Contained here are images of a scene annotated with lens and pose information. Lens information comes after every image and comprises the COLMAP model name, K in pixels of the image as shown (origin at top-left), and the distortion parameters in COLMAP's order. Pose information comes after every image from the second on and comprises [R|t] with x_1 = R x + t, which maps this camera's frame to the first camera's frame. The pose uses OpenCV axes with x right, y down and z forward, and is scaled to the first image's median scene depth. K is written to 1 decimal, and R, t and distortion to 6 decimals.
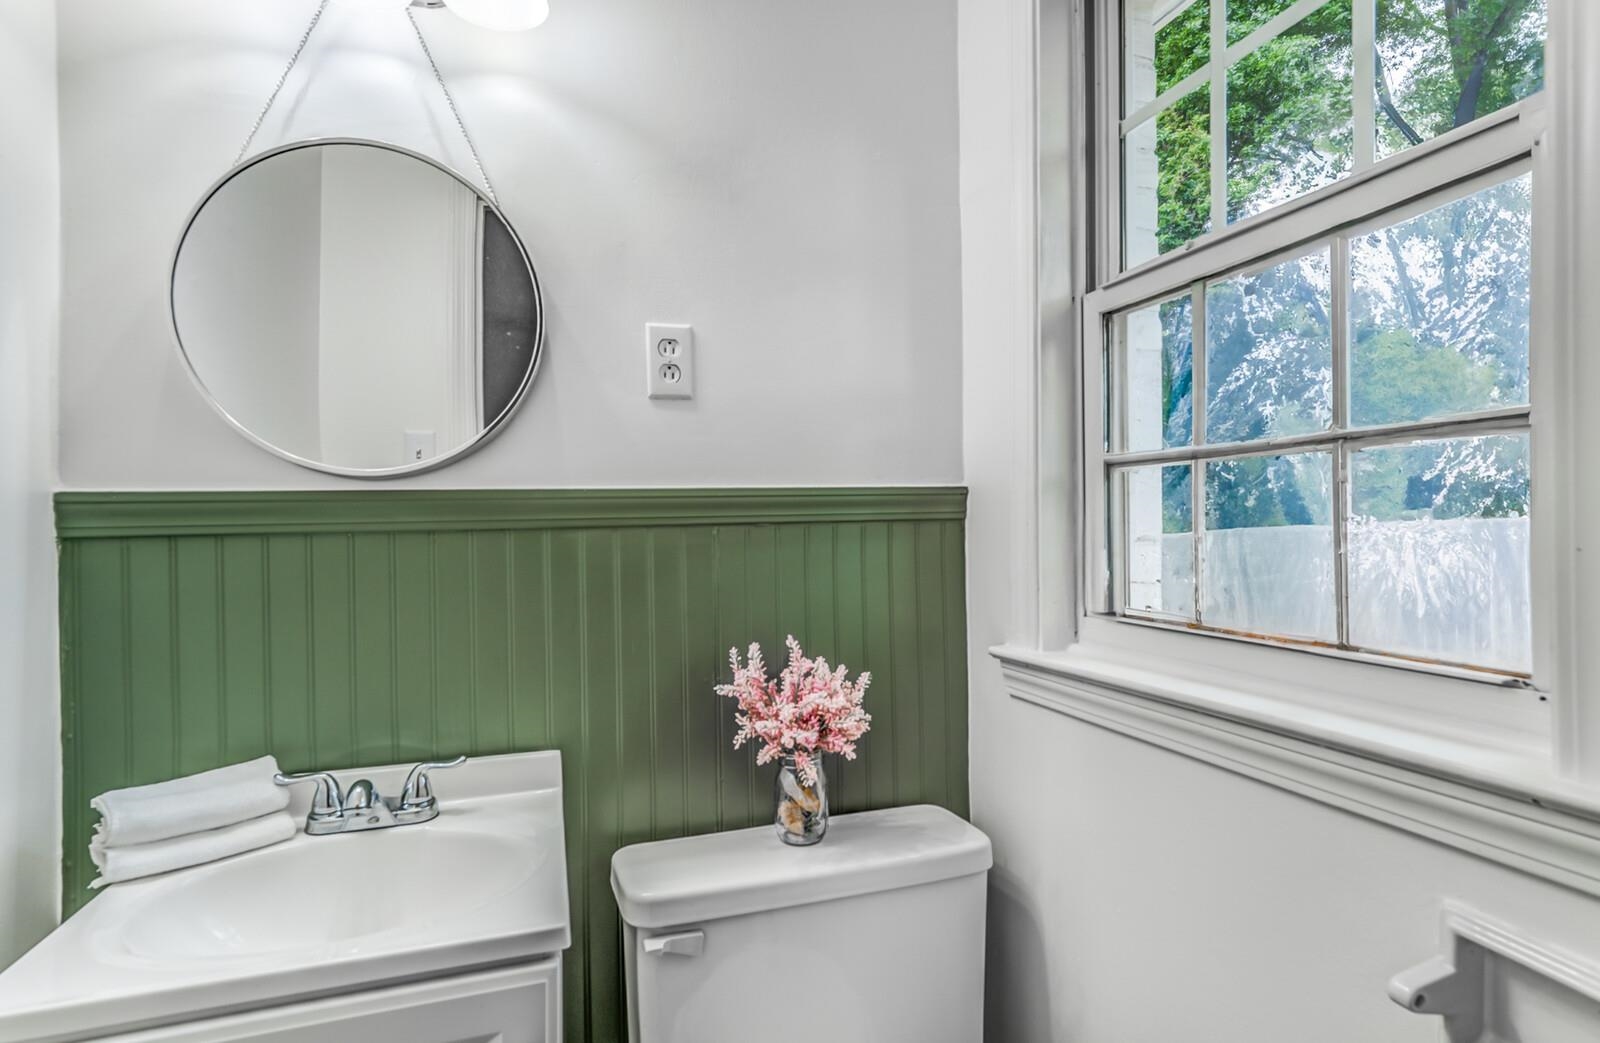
lens RADIAL K [[783.1, 0, 800.0], [0, 783.1, 521.5], [0, 0, 1]] dist [0.000453, -0.000250]
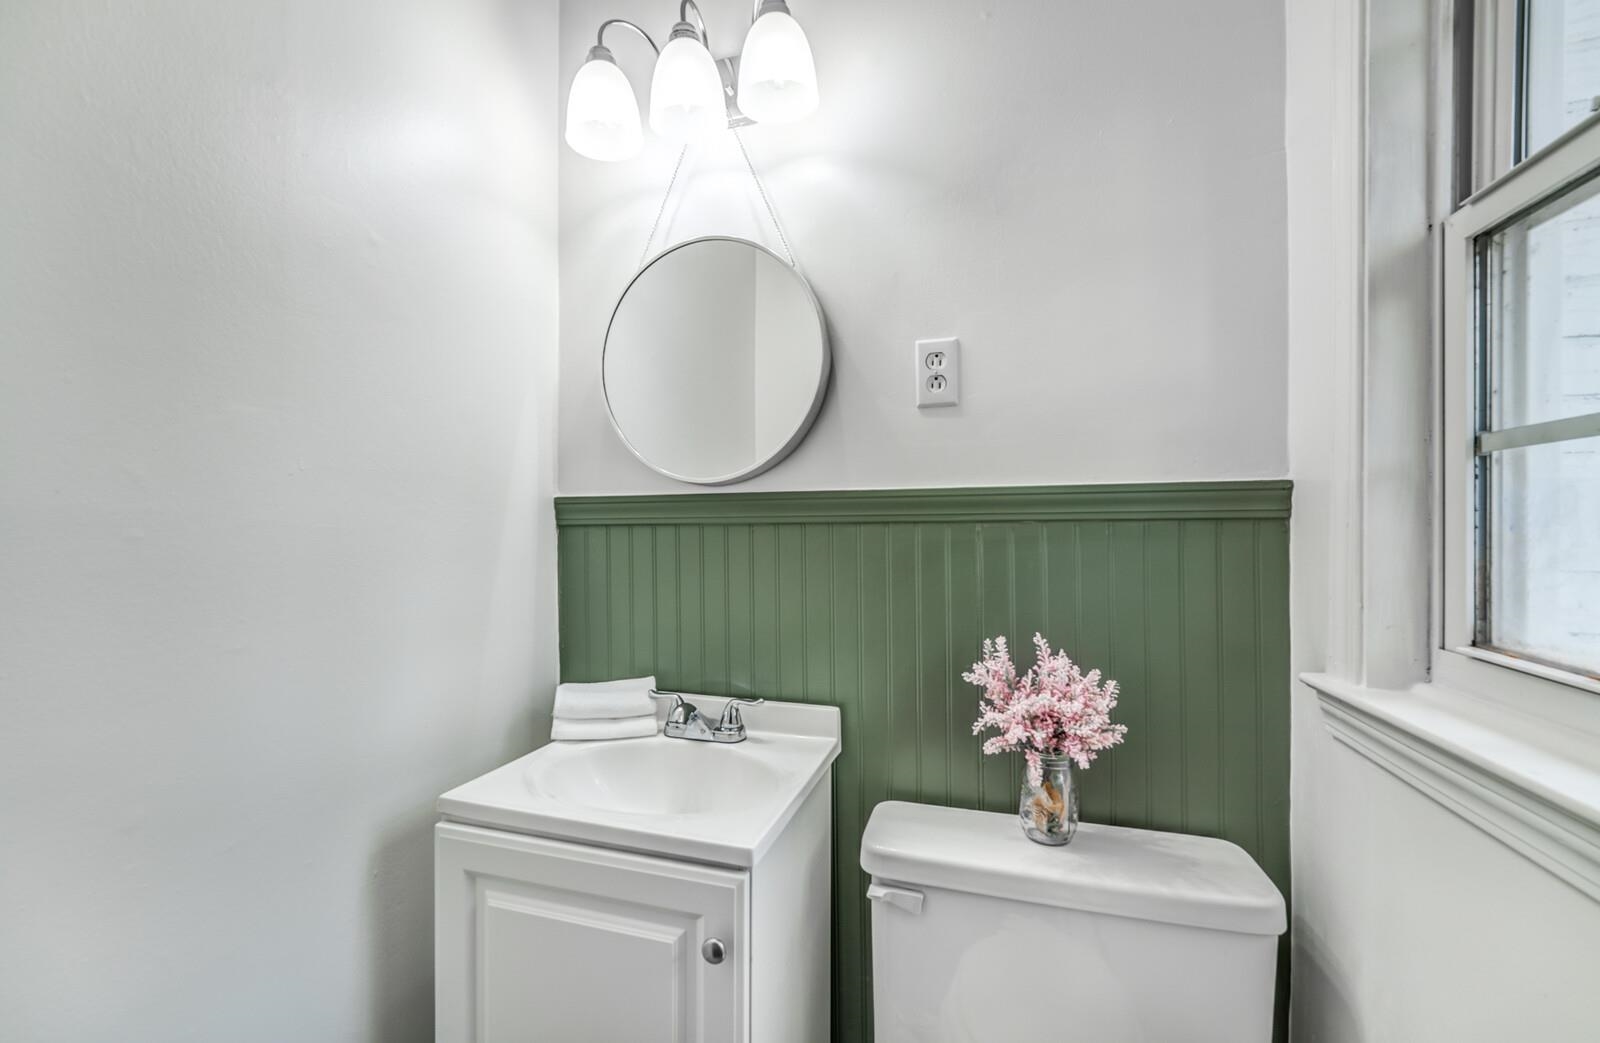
lens RADIAL K [[663.5, 0, 789.3], [0, 663.5, 525.8], [0, 0, 1]] dist [-0.003007, 0.000113]
pose [[0.818471, 0.015100, -0.574350, 0.217231], [-0.007993, 0.999857, 0.014897, -0.001969], [0.574493, -0.007602, 0.818474, 0.124606]]
